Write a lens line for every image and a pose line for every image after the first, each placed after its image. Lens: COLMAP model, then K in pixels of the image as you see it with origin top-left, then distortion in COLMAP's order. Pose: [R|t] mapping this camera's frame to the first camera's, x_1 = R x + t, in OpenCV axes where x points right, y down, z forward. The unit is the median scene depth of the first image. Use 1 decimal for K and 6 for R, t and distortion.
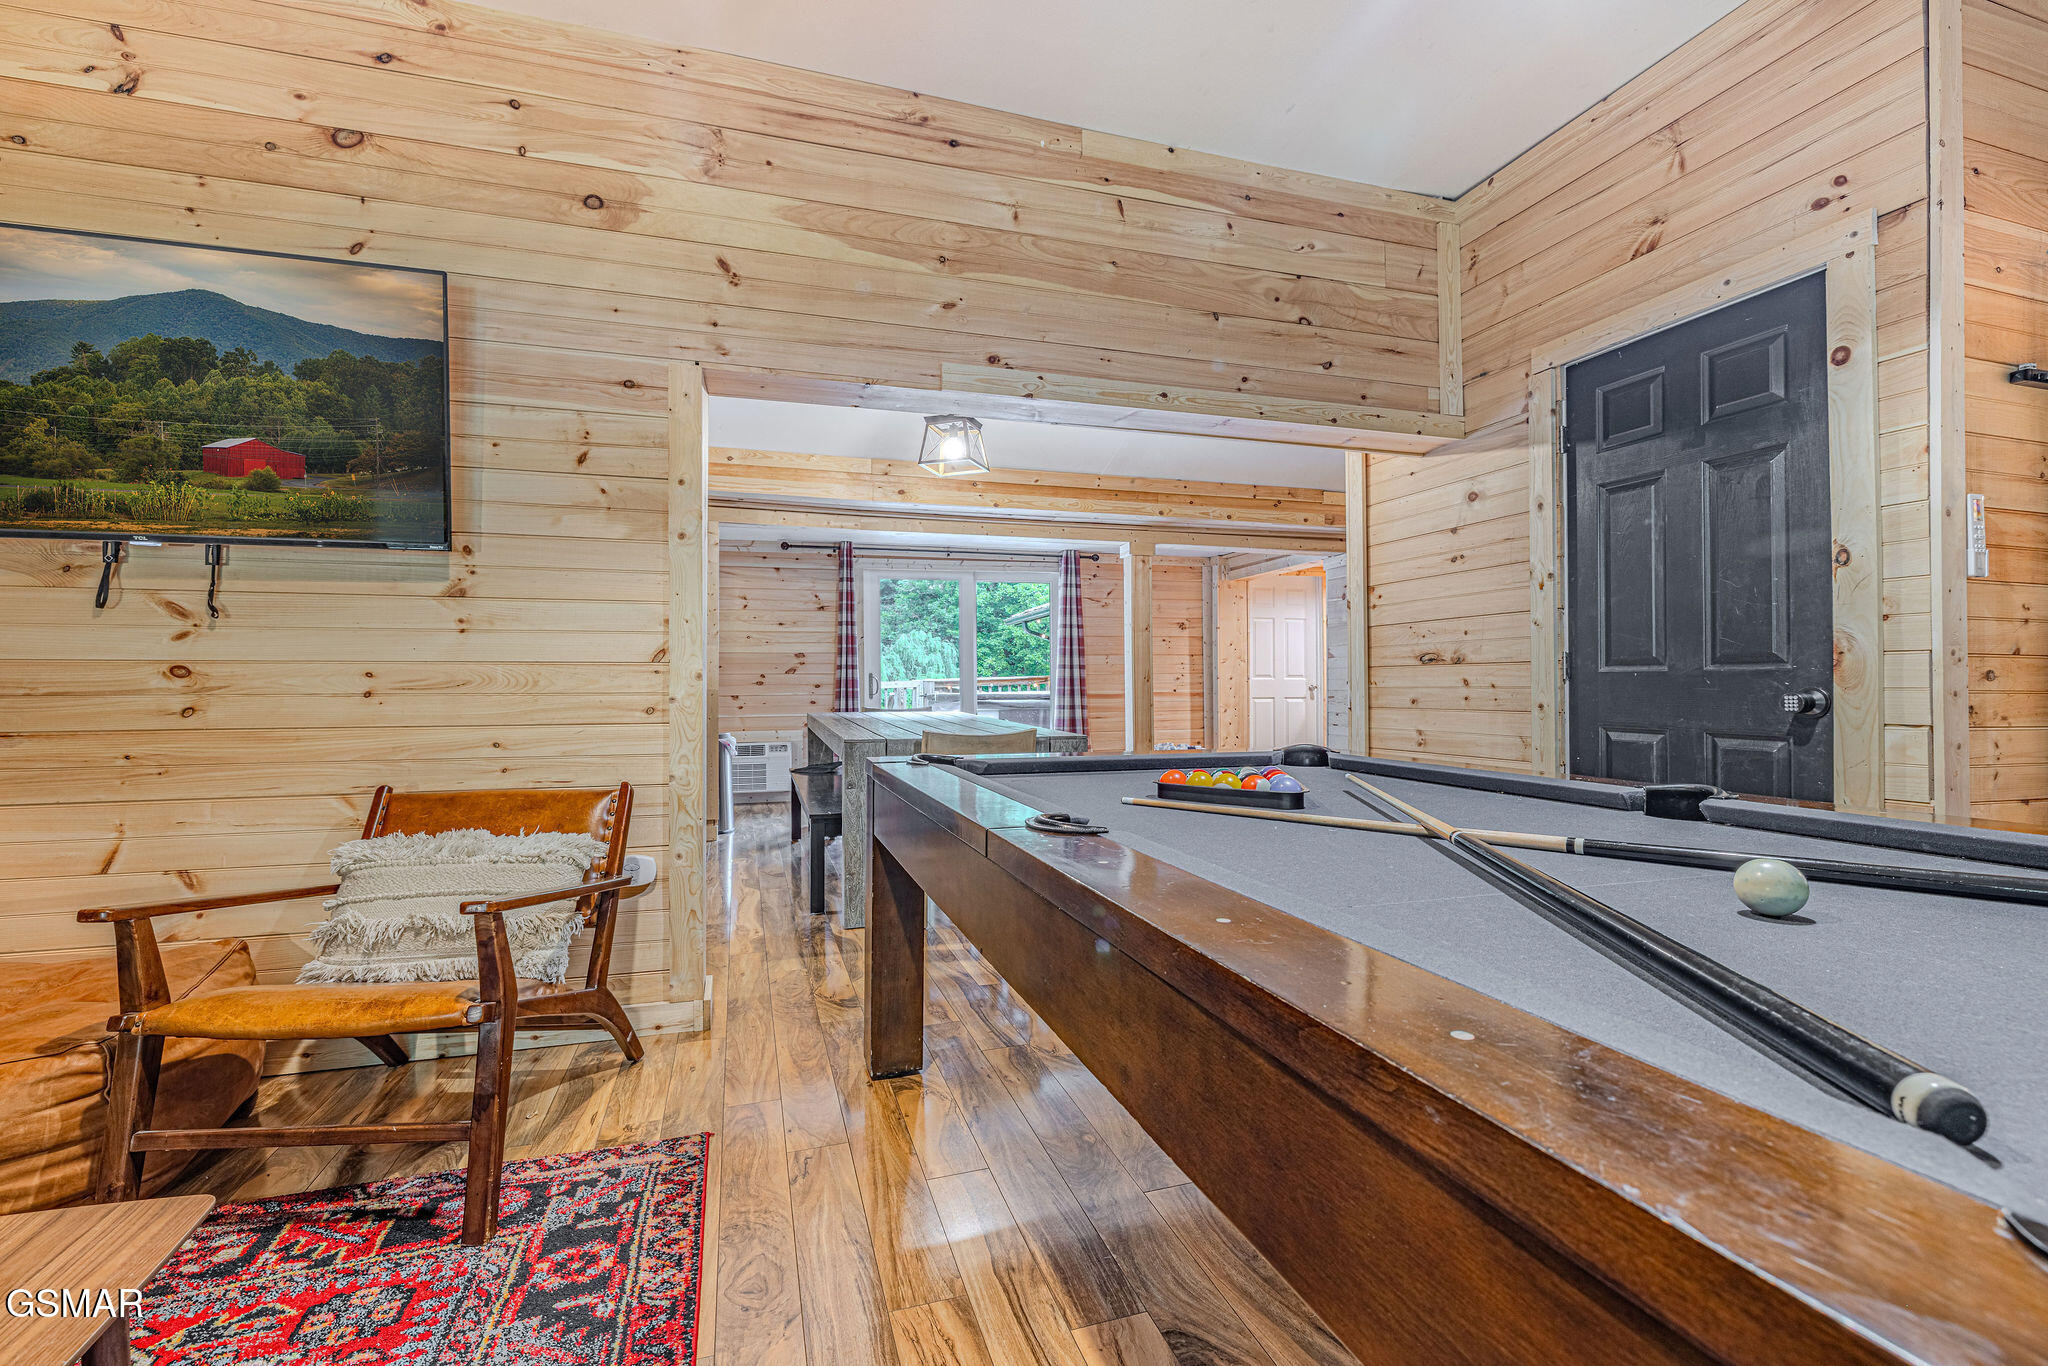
lens RADIAL K [[880.9, 0, 1022.6], [0, 880.9, 679.1], [0, 0, 1]] dist [0.002420, -0.000779]
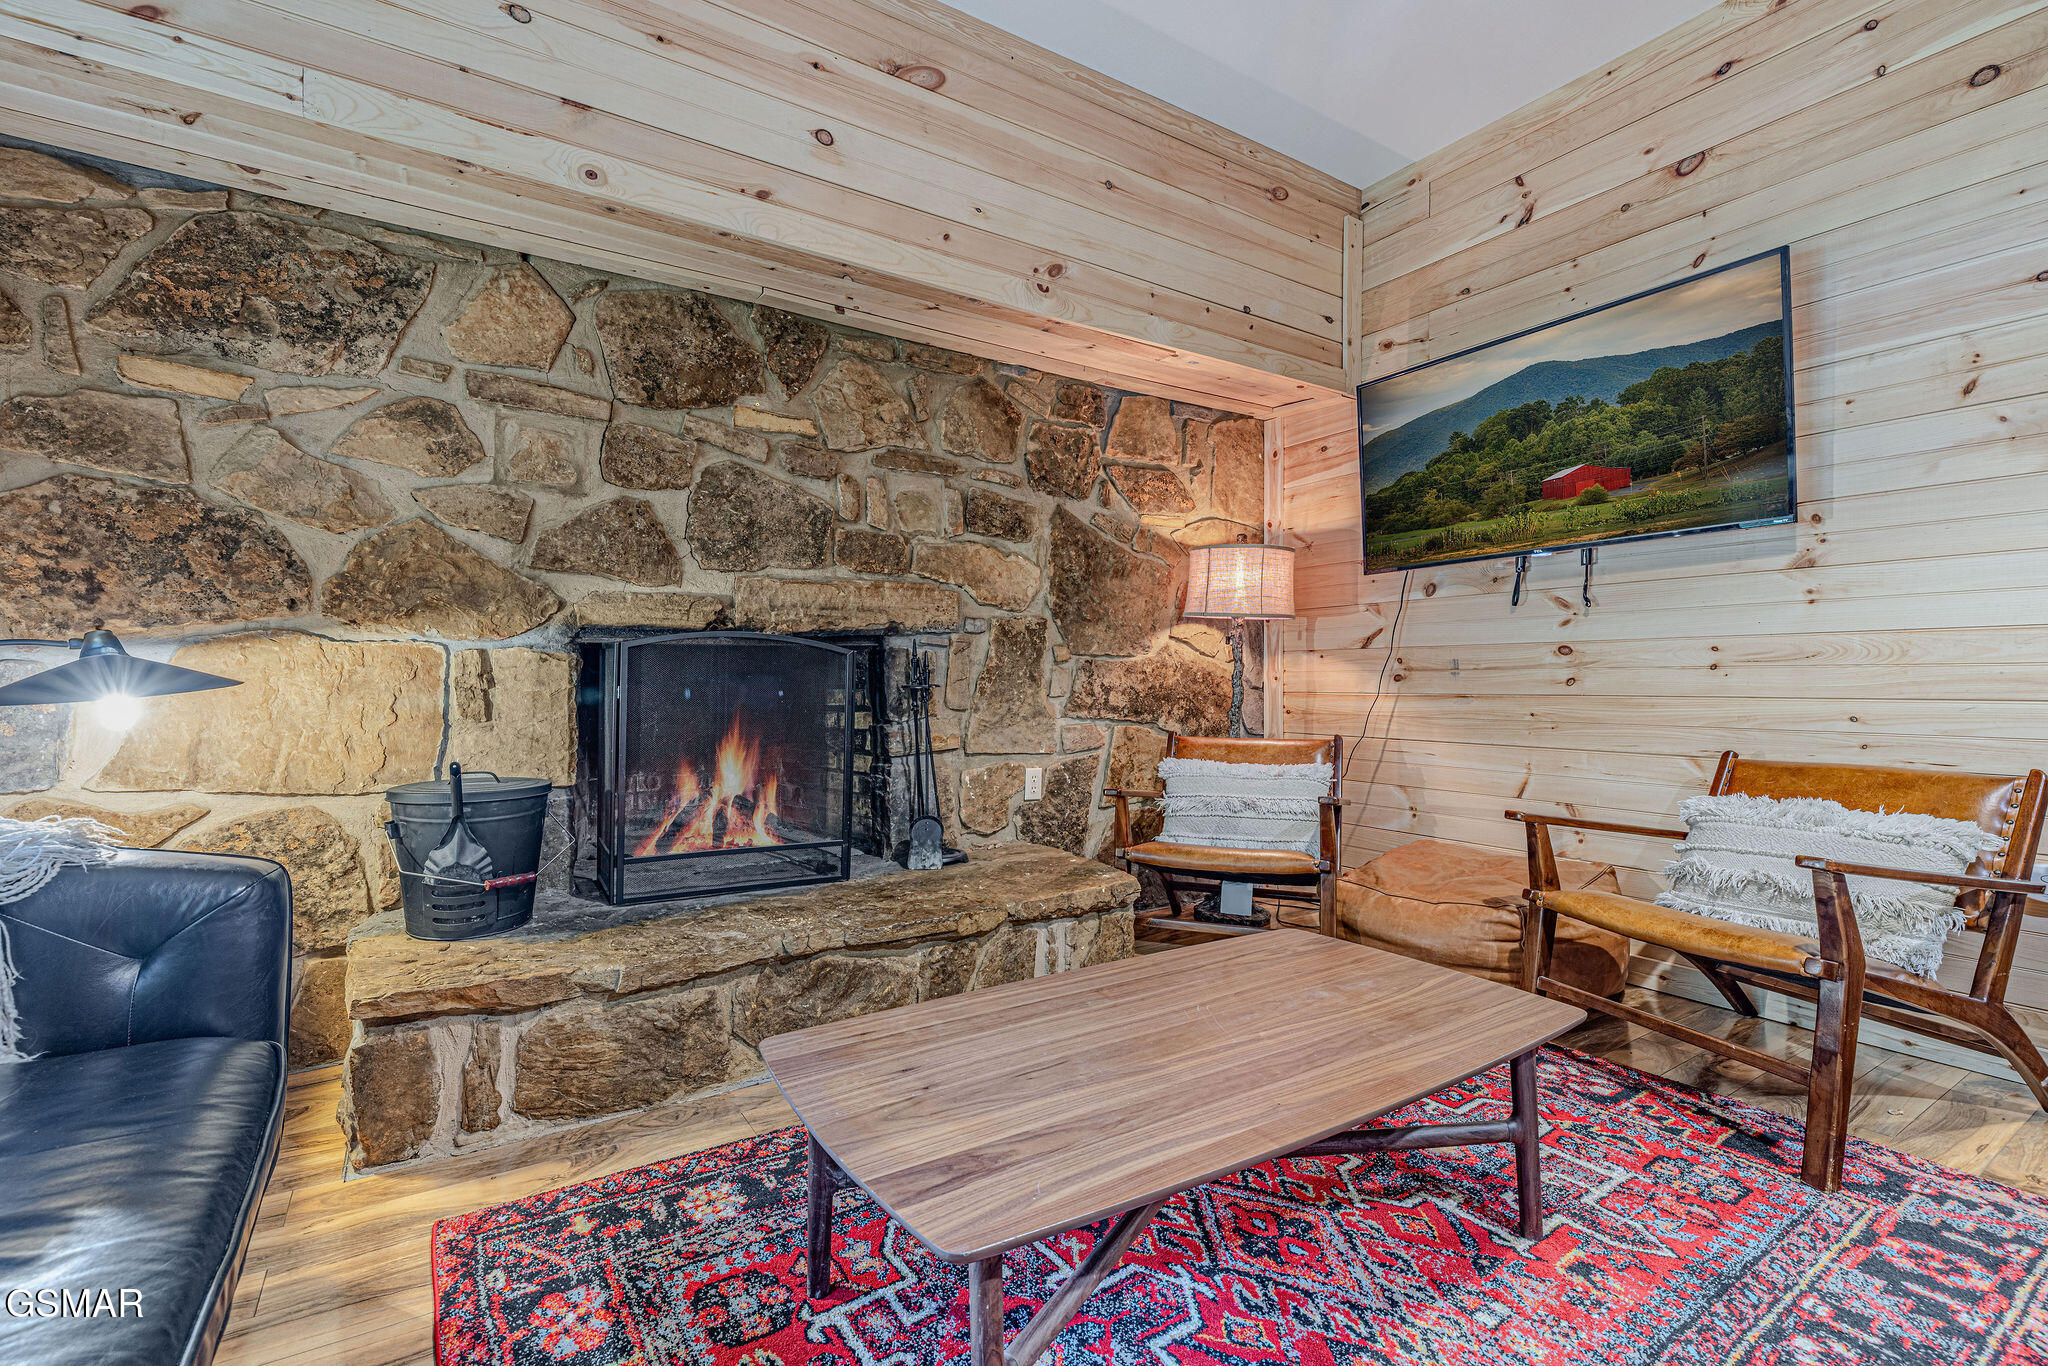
lens RADIAL K [[880.9, 0, 1018.2], [0, 880.9, 662.2], [0, 0, 1]] dist [0.002420, -0.000779]
pose [[0.248051, -0.016493, -0.968607, 0.062731], [0.005668, 0.999863, -0.015574, 0.018795], [0.968730, -0.001627, 0.248110, -0.061005]]
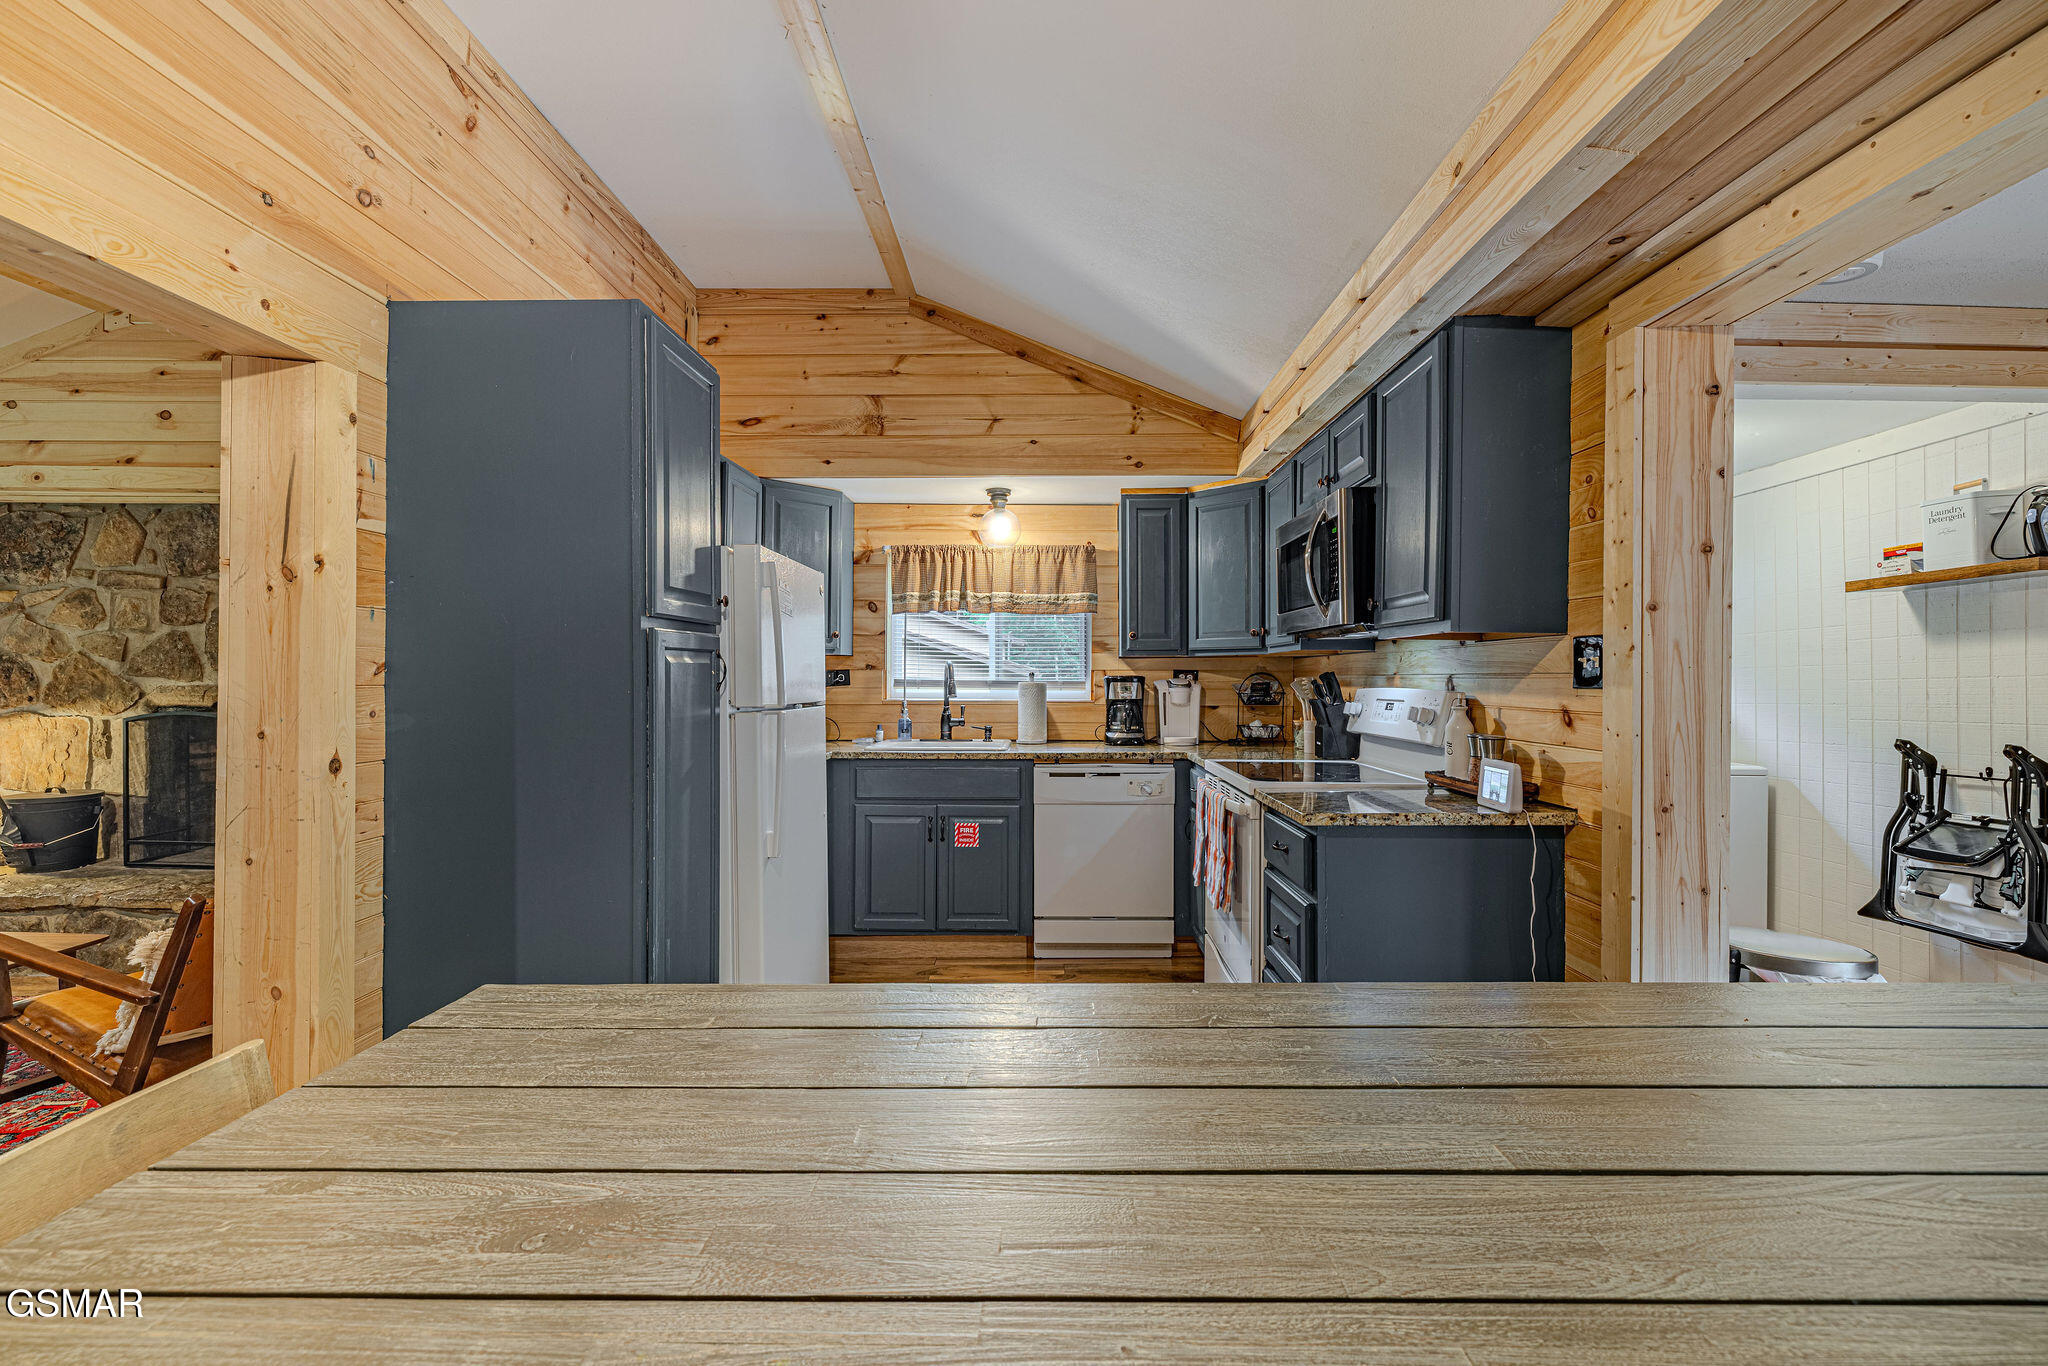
lens RADIAL K [[880.9, 0, 1066.5], [0, 880.9, 673.6], [0, 0, 1]] dist [0.002420, -0.000779]
pose [[-0.315015, -0.007969, -0.949053, 0.080642], [0.002675, 0.999953, -0.009284, -0.096179], [0.949083, -0.005464, -0.314979, 2.250522]]
